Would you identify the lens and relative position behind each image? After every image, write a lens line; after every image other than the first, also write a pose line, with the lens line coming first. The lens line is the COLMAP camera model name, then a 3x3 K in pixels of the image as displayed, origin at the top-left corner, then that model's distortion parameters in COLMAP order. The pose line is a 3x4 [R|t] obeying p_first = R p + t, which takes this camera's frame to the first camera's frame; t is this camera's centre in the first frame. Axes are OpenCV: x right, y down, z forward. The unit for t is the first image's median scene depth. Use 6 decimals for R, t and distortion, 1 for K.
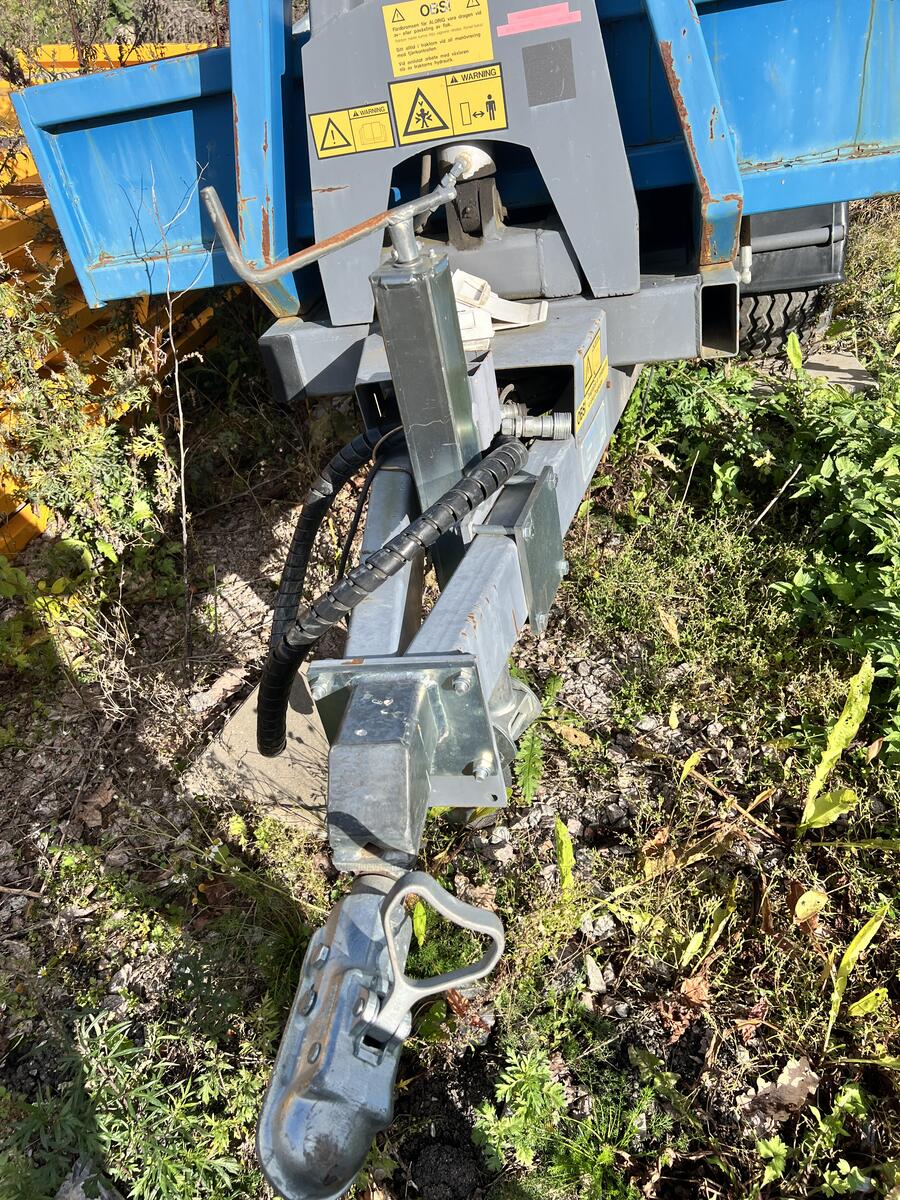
lens RADIAL K [[893.1, 0, 447.8], [0, 893.1, 604.7], [0, 0, 1]] dist [0.034691, -0.051434]
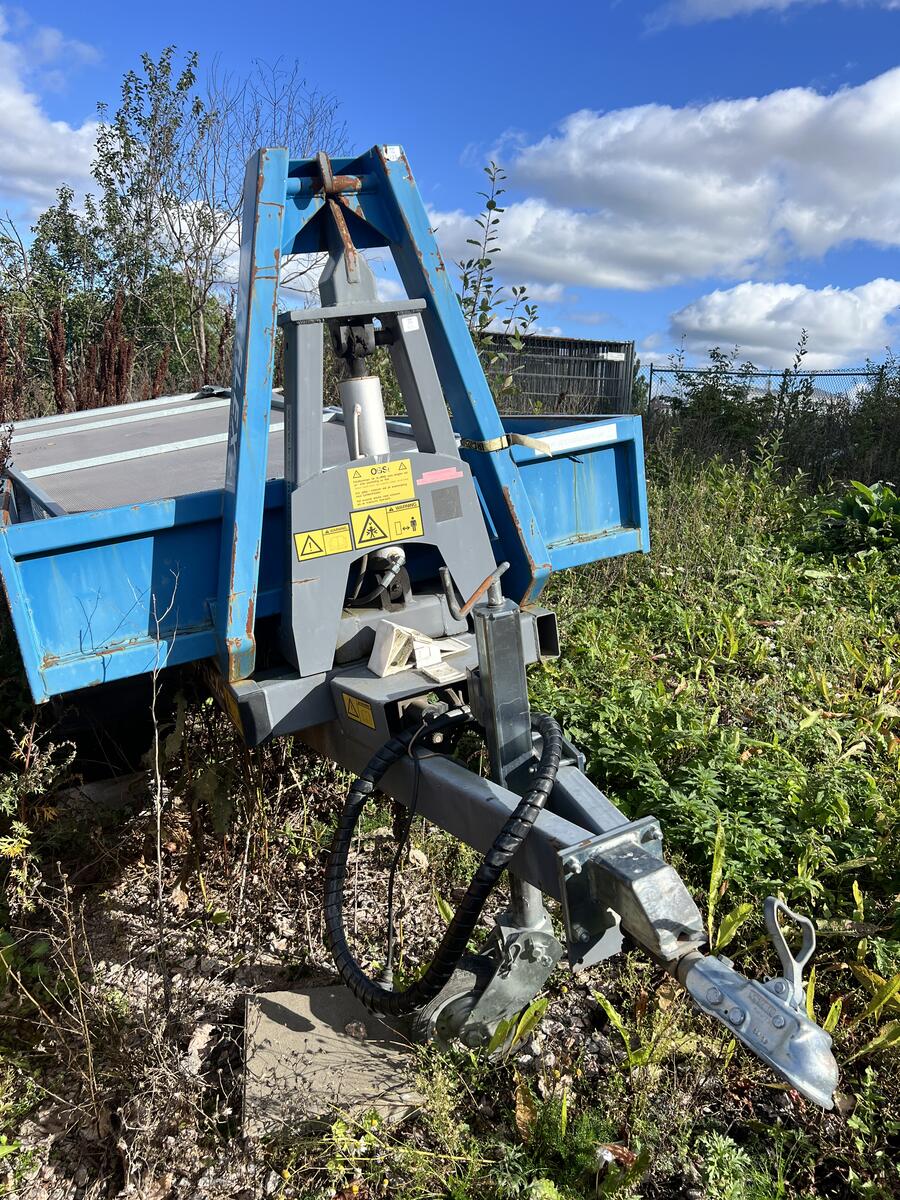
lens RADIAL K [[893.1, 0, 449.3], [0, 893.1, 594.7], [0, 0, 1]] dist [0.034691, -0.051434]
pose [[0.818329, -0.082790, 0.568755, -0.761052], [0.316530, 0.890898, -0.325744, 0.076945], [-0.479735, 0.446594, 0.755254, -0.139815]]
